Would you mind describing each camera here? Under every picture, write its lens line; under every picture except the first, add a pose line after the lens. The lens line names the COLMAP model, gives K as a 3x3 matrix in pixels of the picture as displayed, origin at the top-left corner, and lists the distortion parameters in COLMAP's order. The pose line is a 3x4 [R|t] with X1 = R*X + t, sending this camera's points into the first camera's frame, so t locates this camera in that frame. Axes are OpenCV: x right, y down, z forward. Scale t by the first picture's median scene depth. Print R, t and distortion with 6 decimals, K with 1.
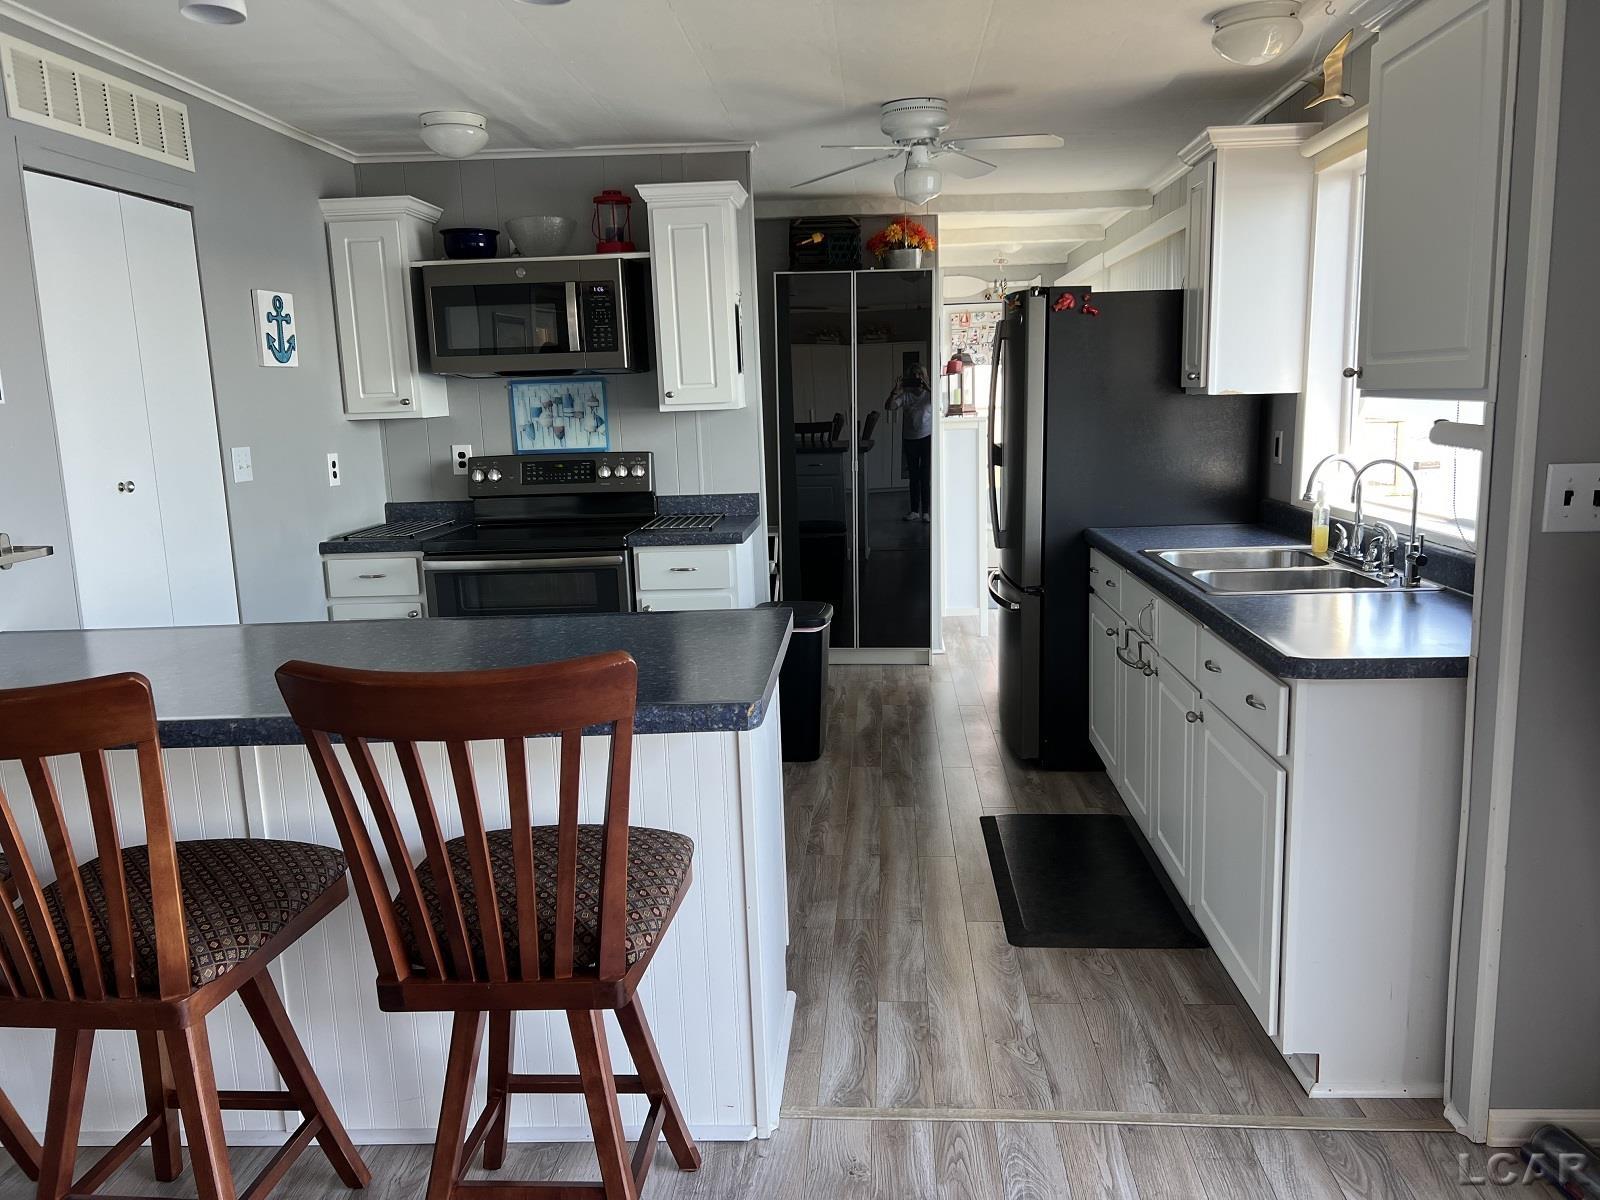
lens RADIAL K [[1205.3, 0, 797.6], [0, 1205.3, 605.4], [0, 0, 1]] dist [0.049941, -0.052874]
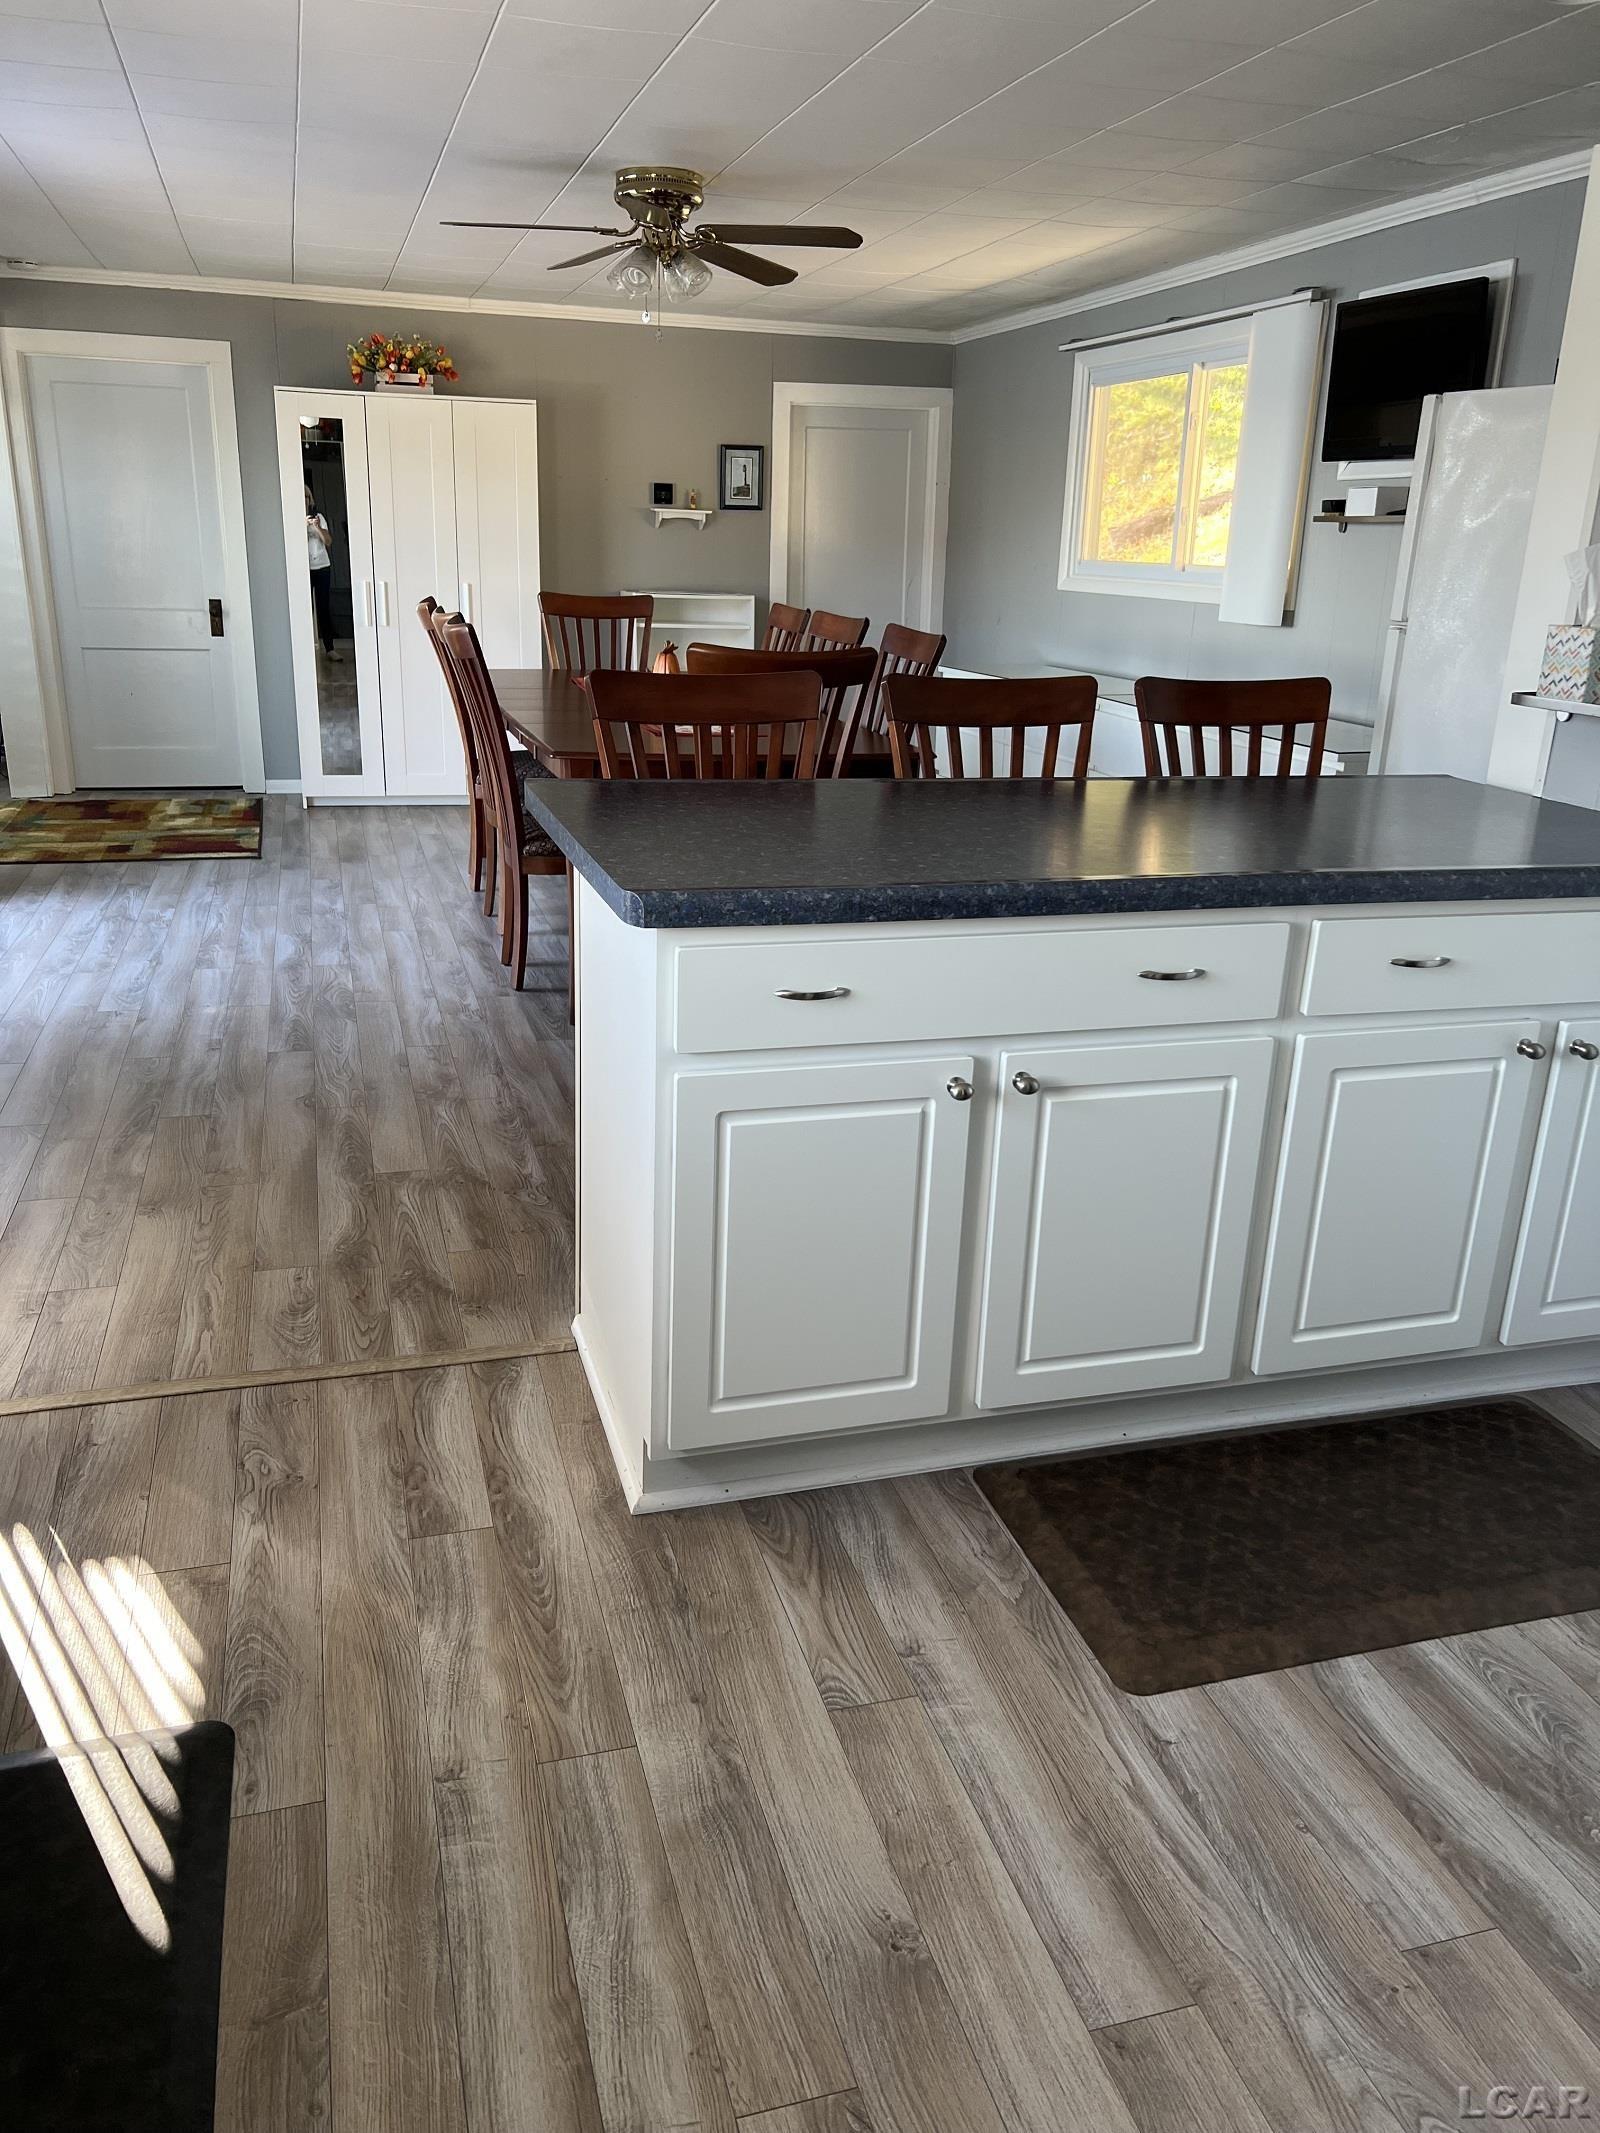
lens RADIAL K [[1606.8, 0, 781.0], [0, 1606.8, 1065.3], [0, 0, 1]] dist [0.049941, -0.052874]
pose [[-0.940247, 0.112315, -0.321435, 0.120928], [-0.058780, 0.876314, 0.478140, -0.195182], [0.335380, 0.468464, -0.817350, 1.175682]]
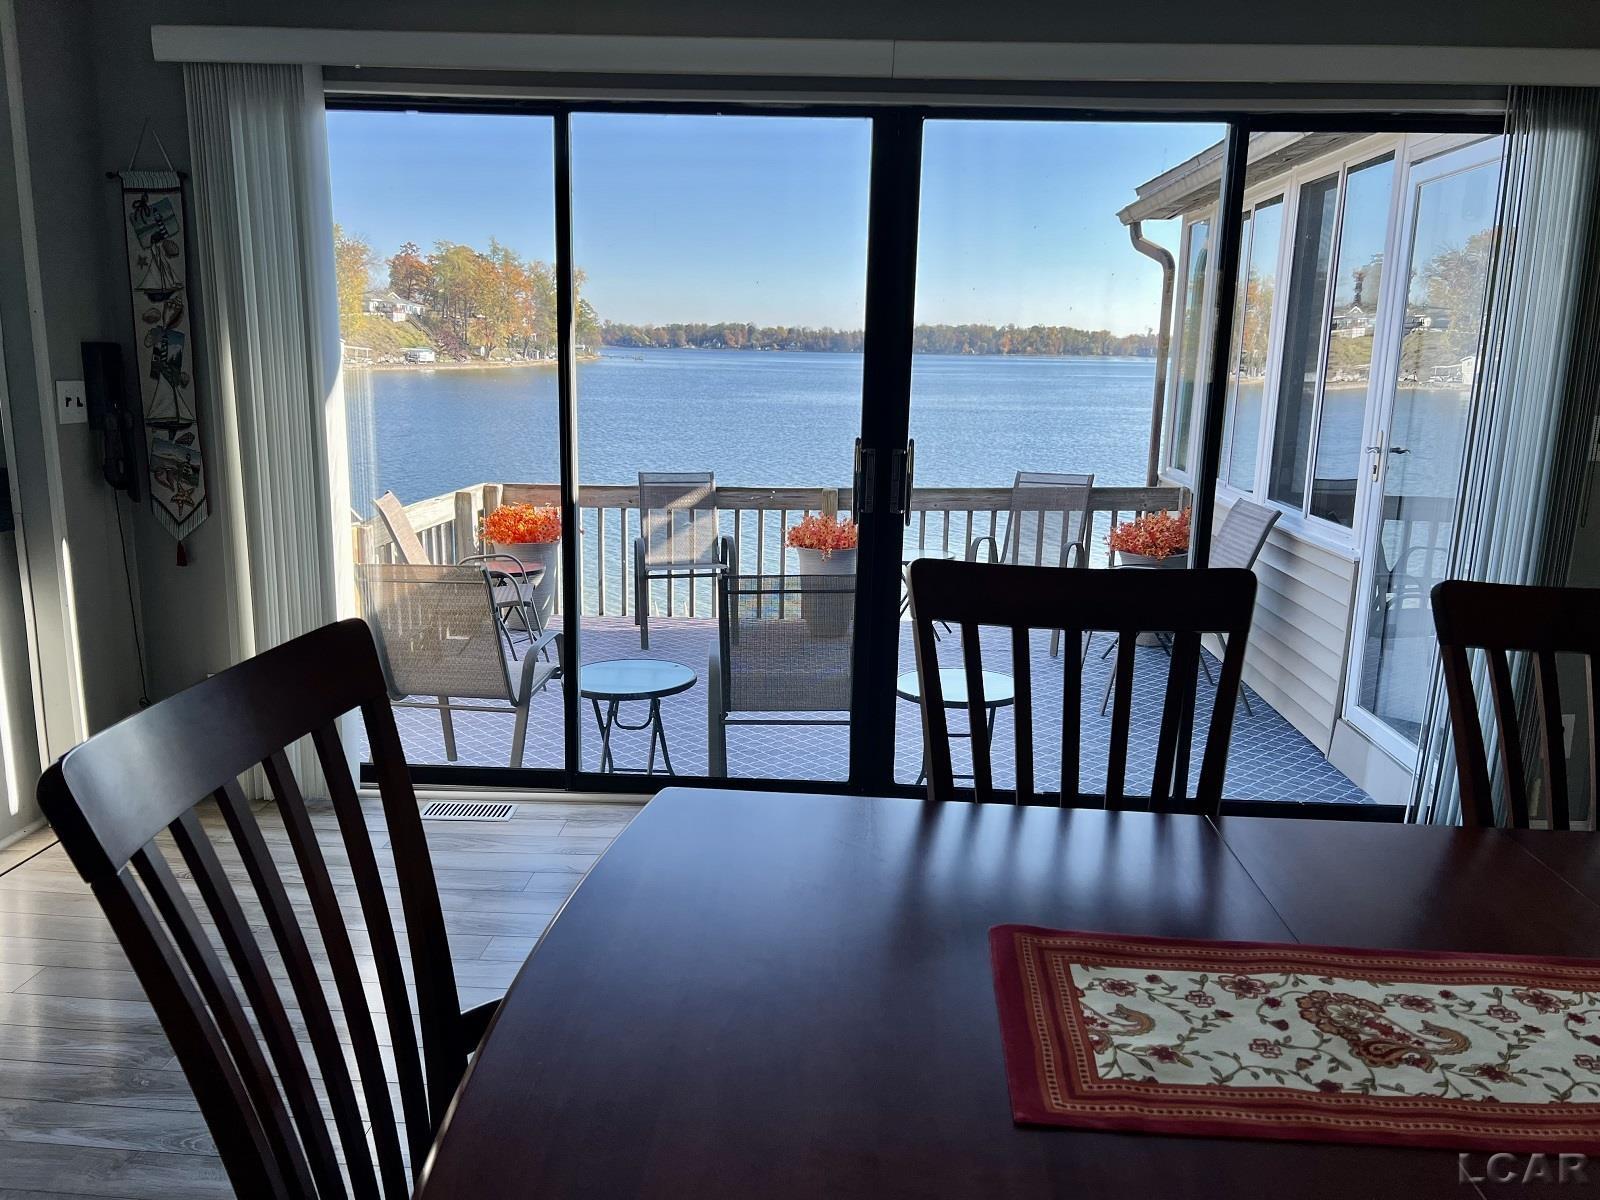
lens RADIAL K [[1205.3, 0, 797.4], [0, 1205.3, 611.8], [0, 0, 1]] dist [0.049941, -0.052874]
pose [[-0.002134, -0.177272, 0.984160, -0.552715], [0.155379, 0.972150, 0.175446, 0.027392], [-0.987853, 0.153292, 0.025469, 0.010847]]
